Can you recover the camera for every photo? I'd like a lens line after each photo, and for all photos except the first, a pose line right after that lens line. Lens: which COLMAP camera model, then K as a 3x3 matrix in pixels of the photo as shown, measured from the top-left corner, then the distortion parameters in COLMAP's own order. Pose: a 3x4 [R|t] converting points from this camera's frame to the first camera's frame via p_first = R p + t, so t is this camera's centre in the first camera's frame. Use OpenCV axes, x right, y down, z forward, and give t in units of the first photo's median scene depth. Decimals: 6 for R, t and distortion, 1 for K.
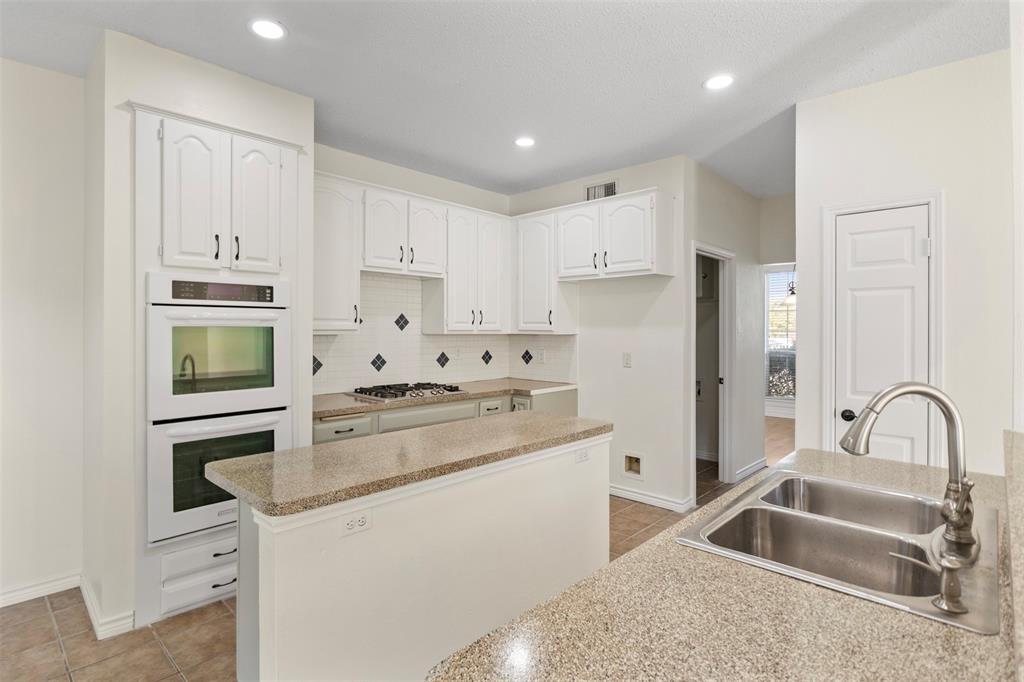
lens RADIAL K [[506.1, 0, 512.2], [0, 506.1, 327.7], [0, 0, 1]] dist [-0.027183, 0.000358]
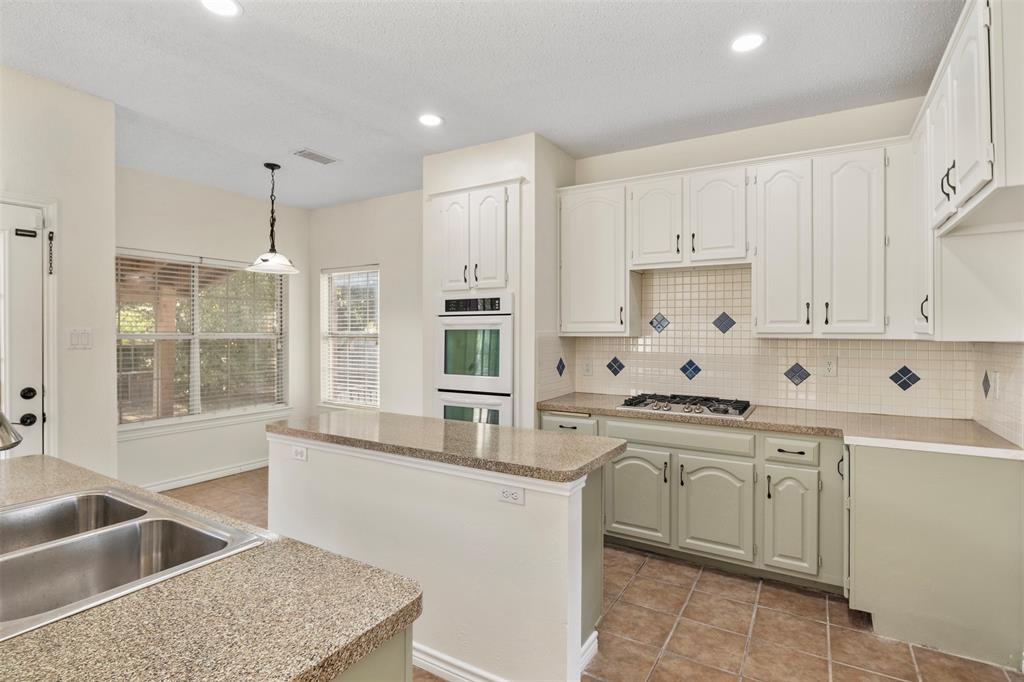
lens RADIAL K [[506.1, 0, 511.0], [0, 506.1, 335.7], [0, 0, 1]] dist [-0.027183, 0.000358]
pose [[0.214257, 0.003215, -0.976772, 0.725274], [0.002211, 0.999990, 0.003777, 0.008269], [0.976775, -0.002969, 0.214247, 0.695174]]
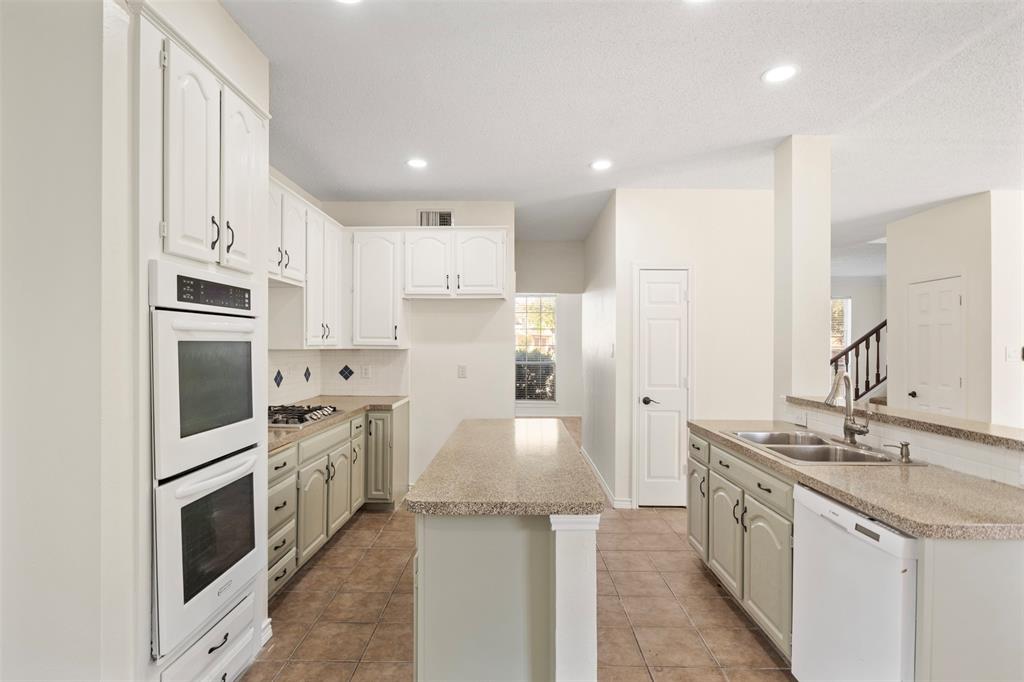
lens RADIAL K [[506.1, 0, 506.3], [0, 506.1, 341.9], [0, 0, 1]] dist [-0.027183, 0.000358]
pose [[0.734295, 0.004176, 0.678818, -0.660091], [-0.004376, 0.999989, -0.001419, -0.001570], [-0.678817, -0.001928, 0.734305, 0.139873]]
